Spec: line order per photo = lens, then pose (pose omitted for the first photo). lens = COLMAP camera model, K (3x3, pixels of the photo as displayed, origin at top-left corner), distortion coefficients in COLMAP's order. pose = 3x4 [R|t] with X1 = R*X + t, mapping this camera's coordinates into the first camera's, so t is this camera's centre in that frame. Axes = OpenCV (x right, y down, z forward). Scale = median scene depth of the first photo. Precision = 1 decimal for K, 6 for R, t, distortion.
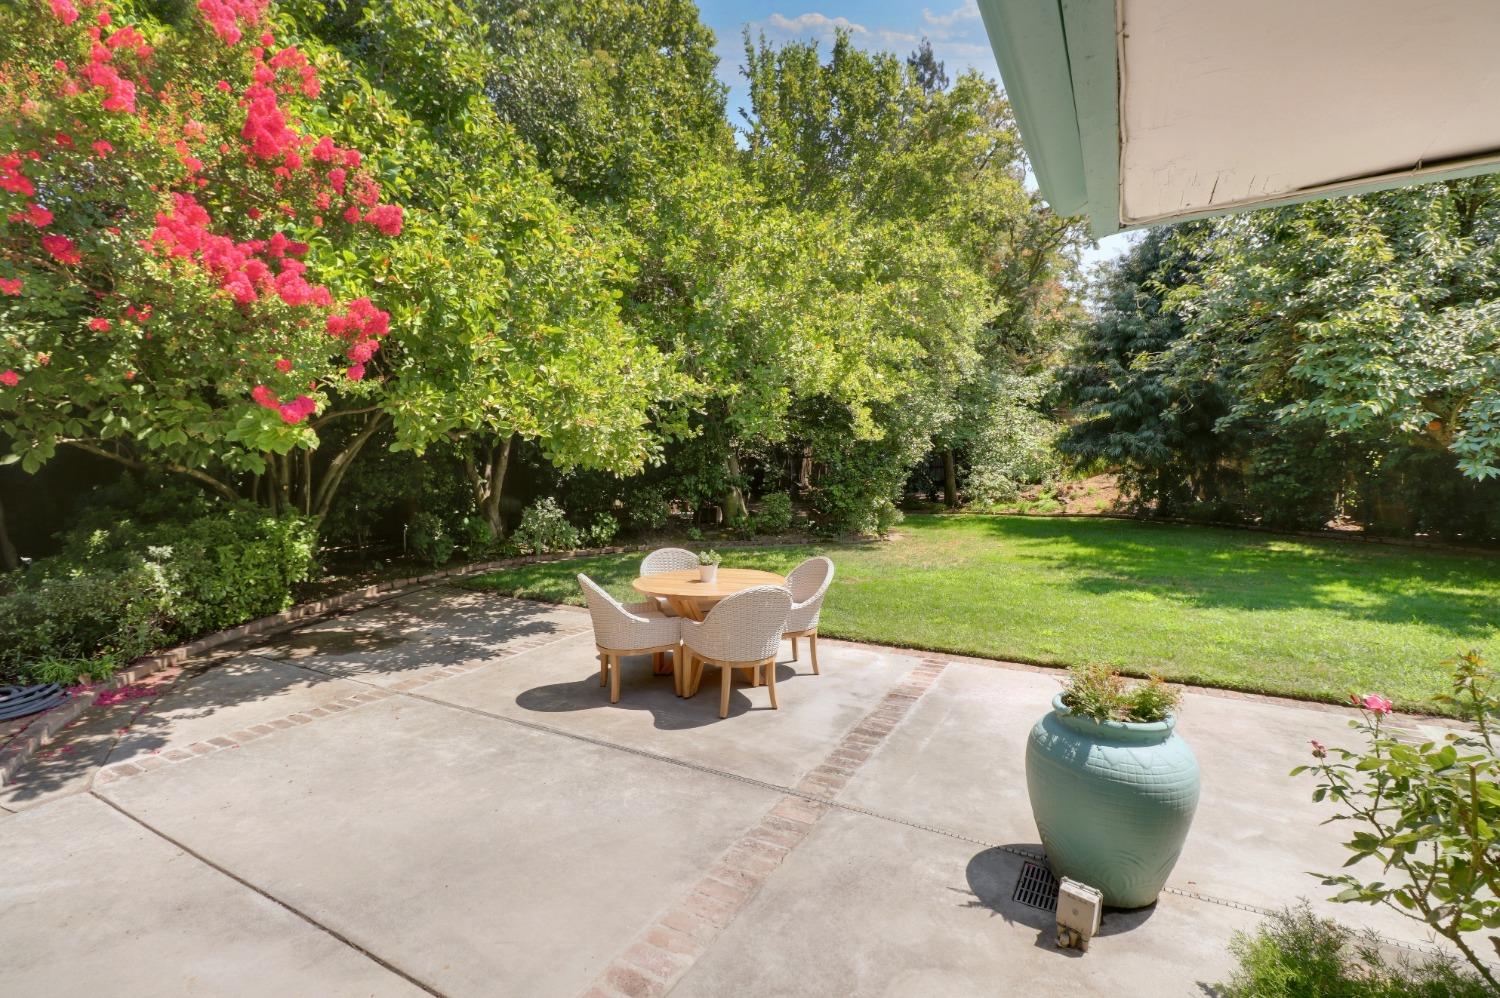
lens RADIAL K [[705.1, 0, 759.2], [0, 705.1, 484.1], [0, 0, 1]] dist [-0.004437, 0.000884]
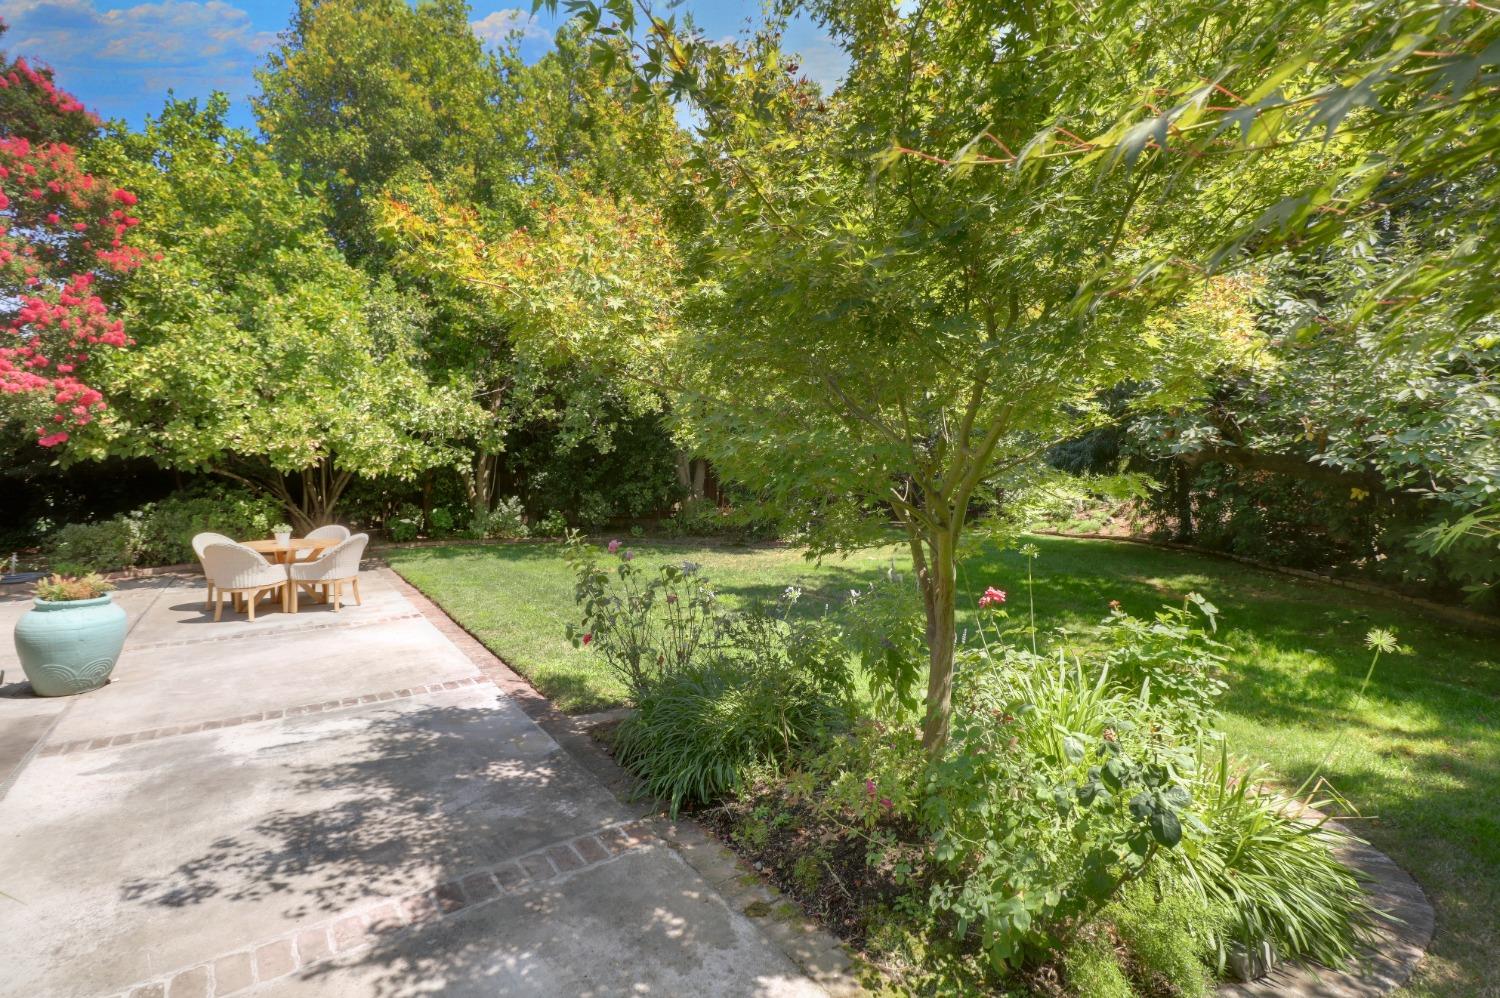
lens RADIAL K [[705.1, 0, 754.3], [0, 705.1, 498.7], [0, 0, 1]] dist [-0.004437, 0.000884]
pose [[0.898841, 0.048315, -0.435604, 0.793629], [-0.042367, 0.998829, 0.023363, -0.031413], [0.436223, -0.002545, 0.899835, 0.022156]]
